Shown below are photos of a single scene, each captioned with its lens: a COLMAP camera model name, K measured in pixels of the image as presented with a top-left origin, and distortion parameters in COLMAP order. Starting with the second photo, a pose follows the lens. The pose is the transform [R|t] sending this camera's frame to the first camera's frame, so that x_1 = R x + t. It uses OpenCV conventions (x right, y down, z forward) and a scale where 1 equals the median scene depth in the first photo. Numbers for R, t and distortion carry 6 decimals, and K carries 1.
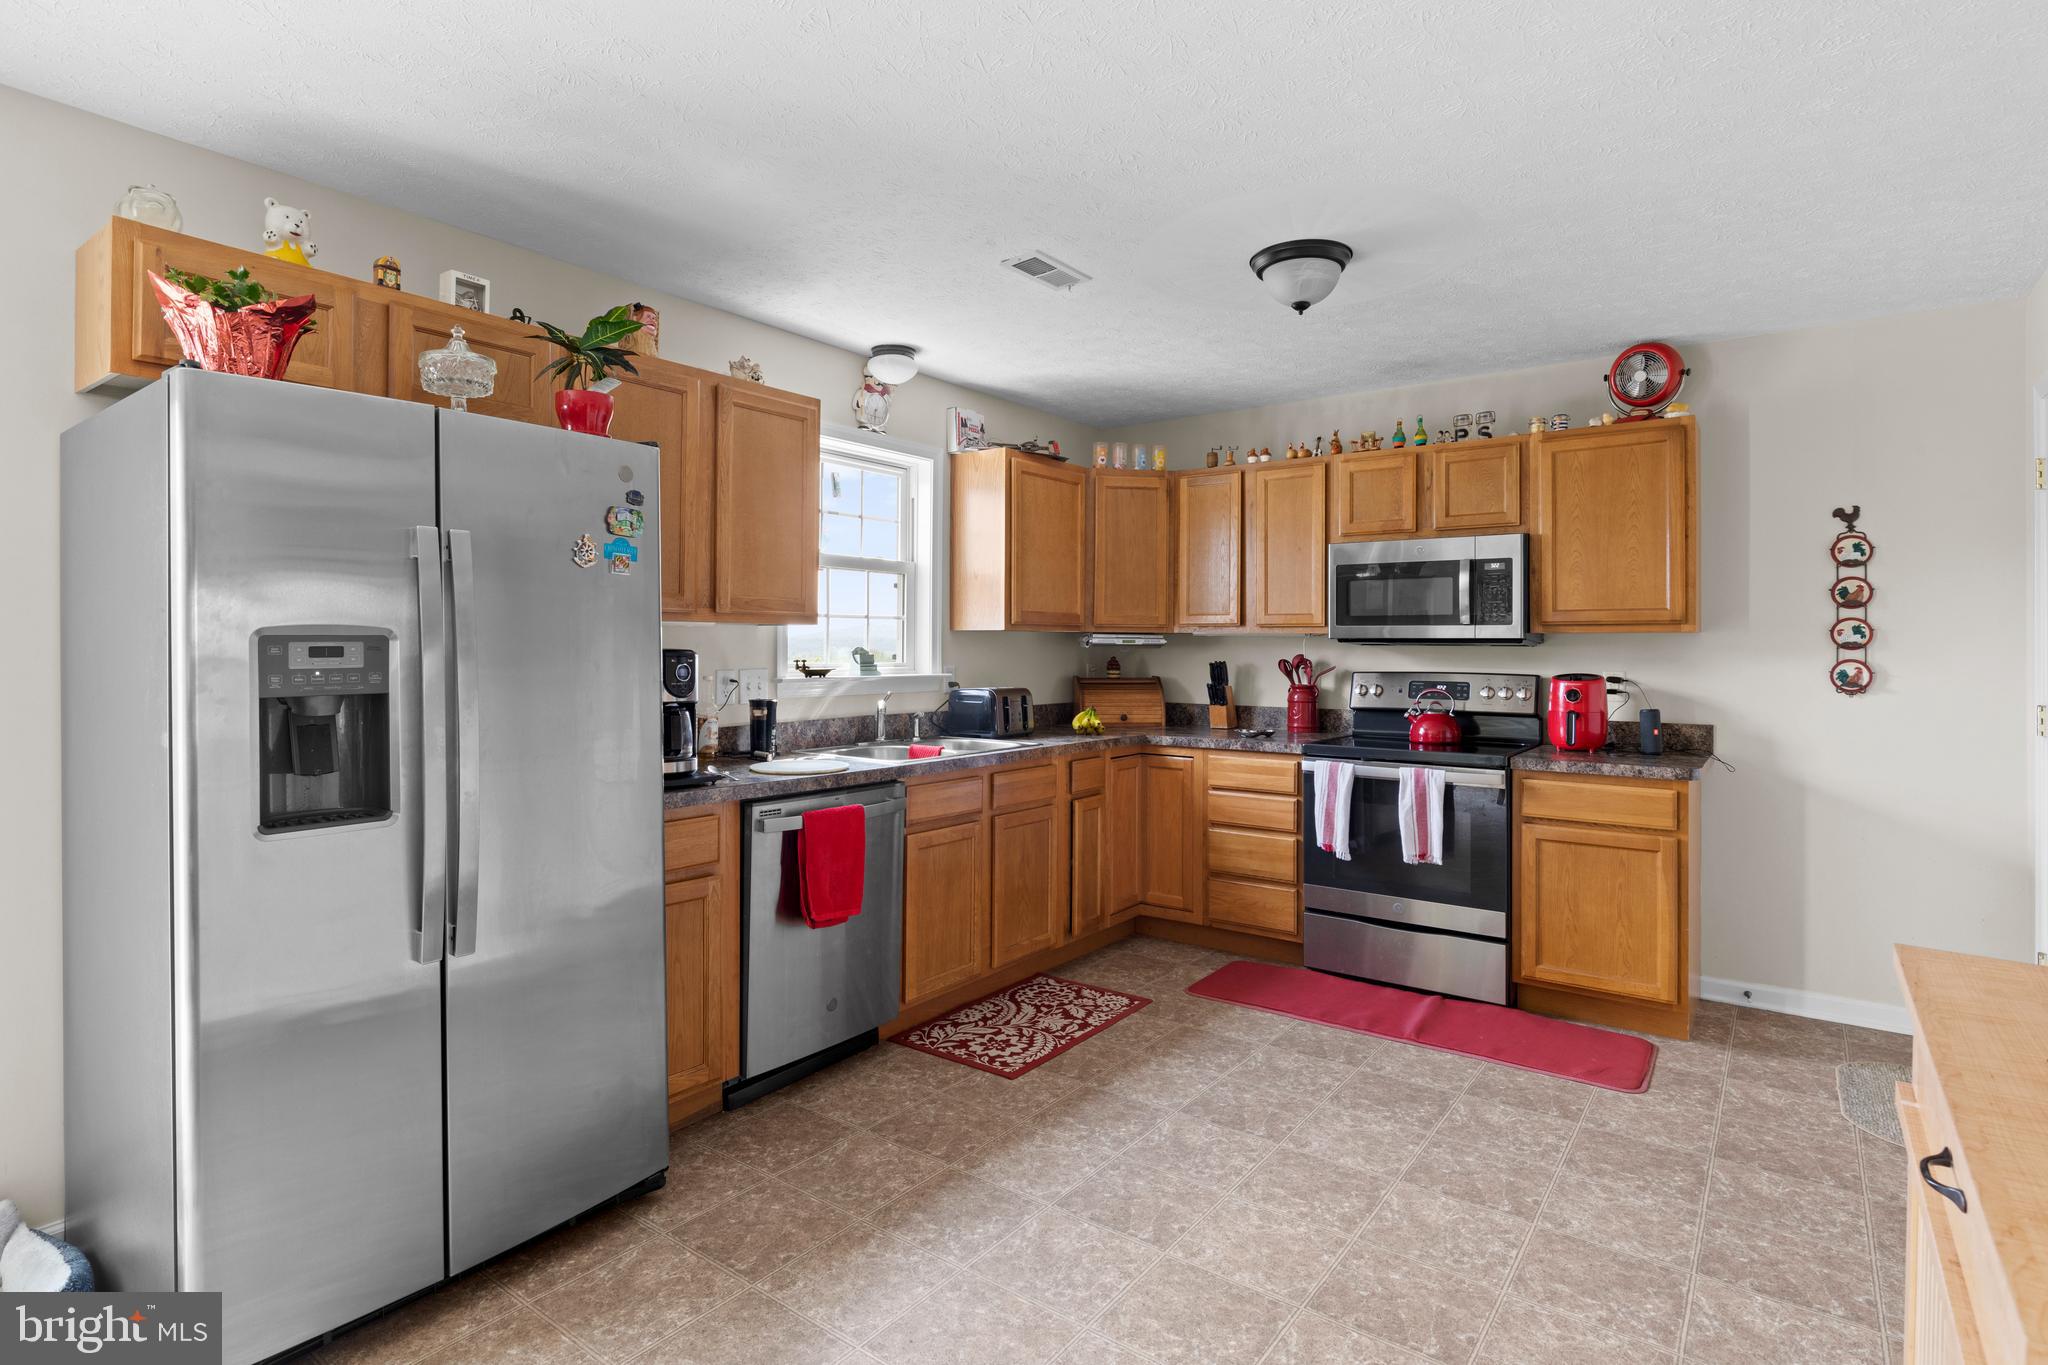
lens RADIAL K [[1035.3, 0, 1022.3], [0, 1035.3, 641.8], [0, 0, 1]] dist [-0.000868, -0.000327]
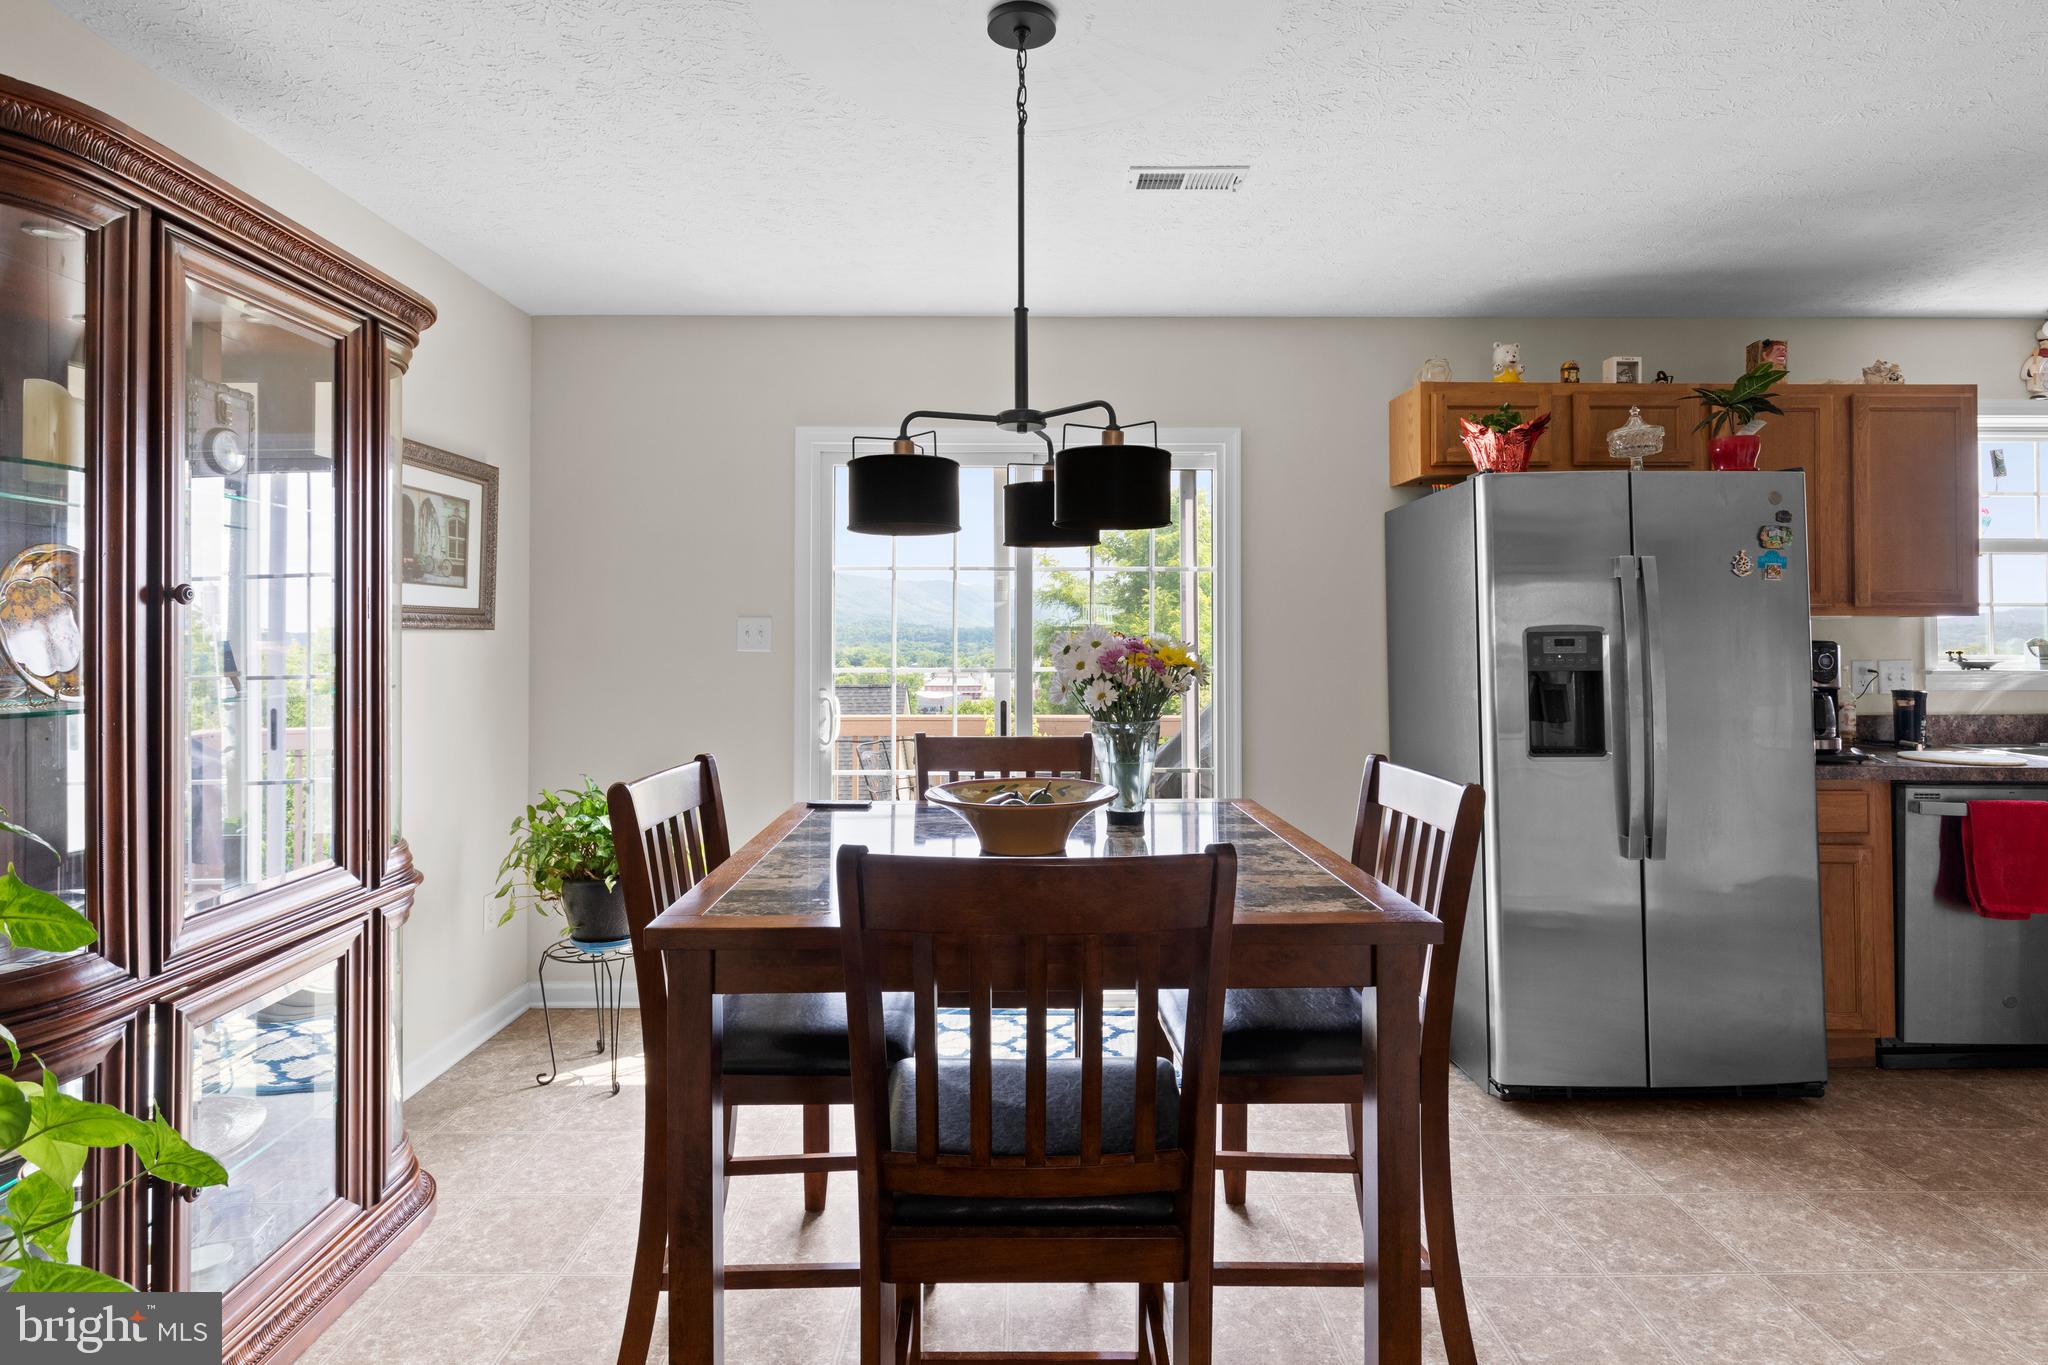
lens RADIAL K [[1043.2, 0, 1022.7], [0, 1043.2, 616.8], [0, 0, 1]] dist [-0.002550, 0.000538]
pose [[0.601147, -0.018277, -0.798930, 0.043561], [0.006262, 0.999815, -0.018160, -0.002945], [0.799114, 0.005914, 0.601150, -0.304869]]
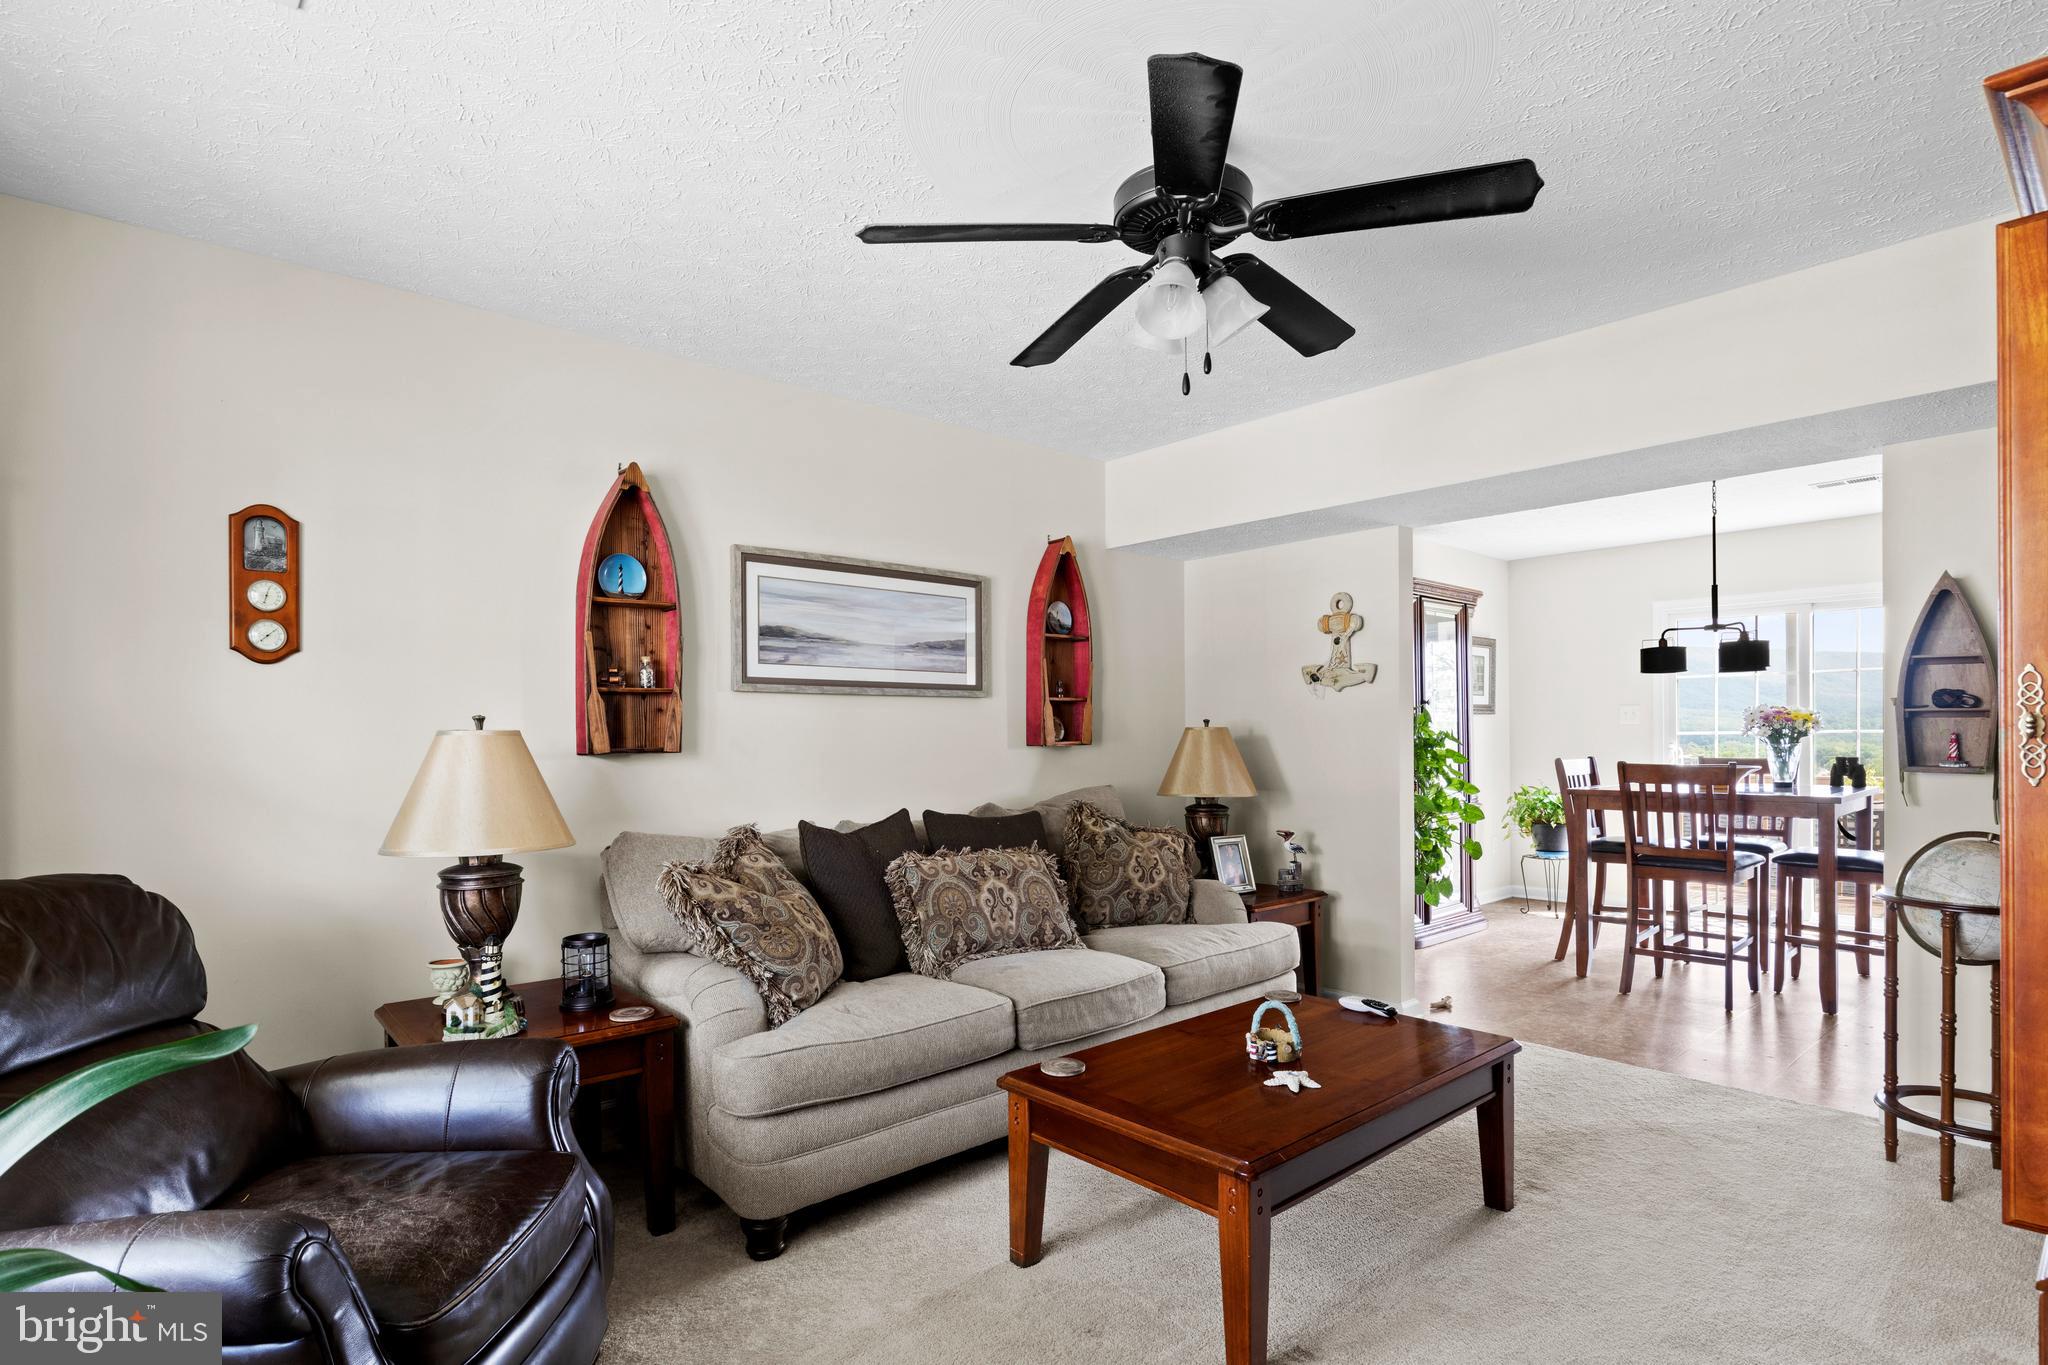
lens RADIAL K [[1033.7, 0, 1024.7], [0, 1033.7, 722.9], [0, 0, 1]] dist [-0.002042, -0.000472]
pose [[-0.191290, -0.013139, -0.981446, 1.213412], [0.009751, 0.999836, -0.015285, 0.029432], [0.981485, -0.012494, -0.191130, -0.651457]]
